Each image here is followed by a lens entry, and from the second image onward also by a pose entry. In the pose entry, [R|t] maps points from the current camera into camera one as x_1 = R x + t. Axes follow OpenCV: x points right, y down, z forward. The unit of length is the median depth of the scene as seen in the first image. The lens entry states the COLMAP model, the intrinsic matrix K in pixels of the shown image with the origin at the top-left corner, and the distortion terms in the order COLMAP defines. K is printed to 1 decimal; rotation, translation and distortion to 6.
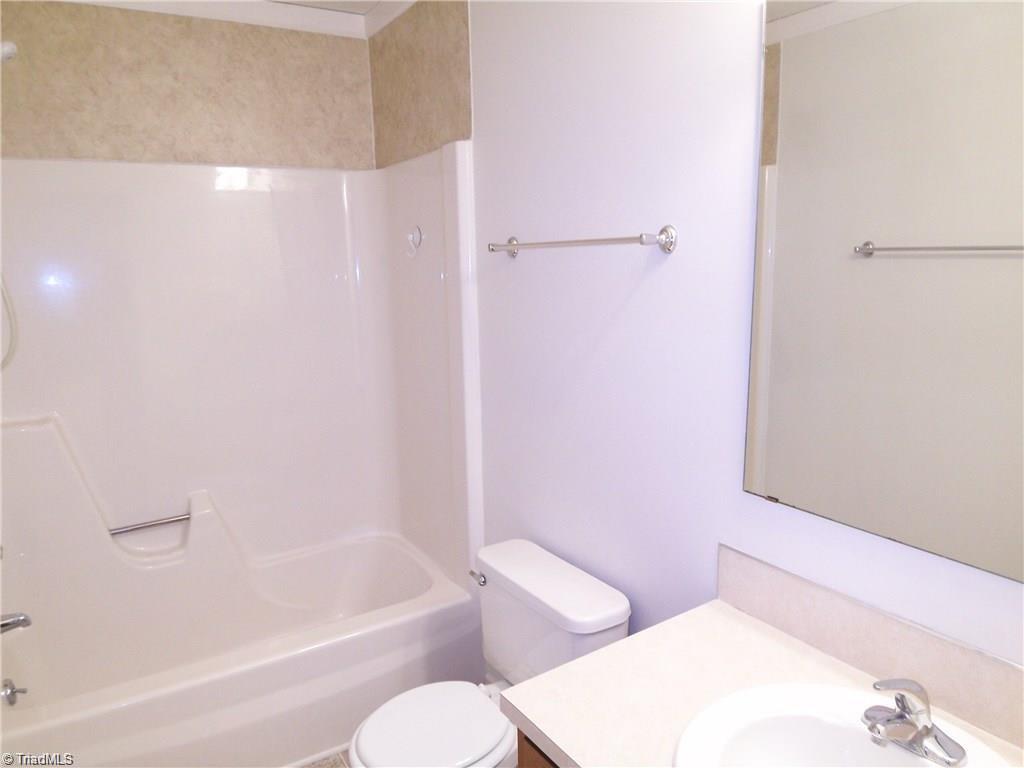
lens RADIAL K [[692.6, 0, 512.0], [0, 692.6, 384.0], [0, 0, 1]] dist [-0.024957, -0.024046]
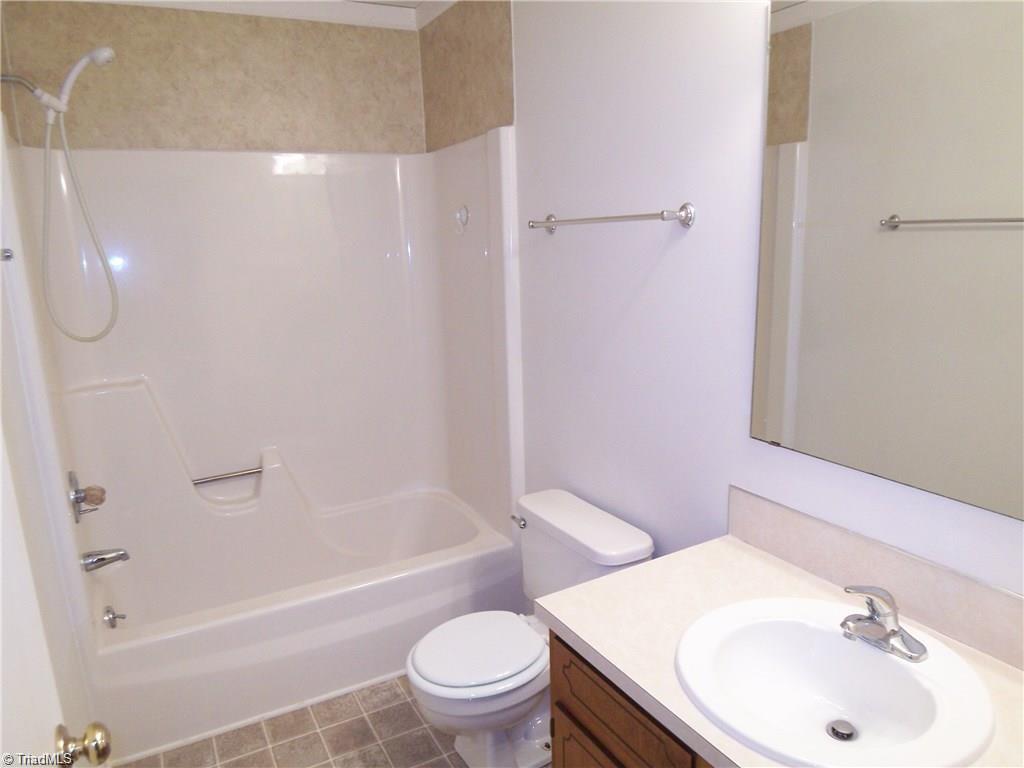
lens RADIAL K [[692.6, 0, 512.0], [0, 692.6, 384.0], [0, 0, 1]] dist [-0.024957, -0.024046]
pose [[0.997842, 0.003393, -0.065566, 0.011339], [-0.001302, 0.999490, 0.031905, 0.020304], [0.065641, -0.031751, 0.997338, -0.101857]]
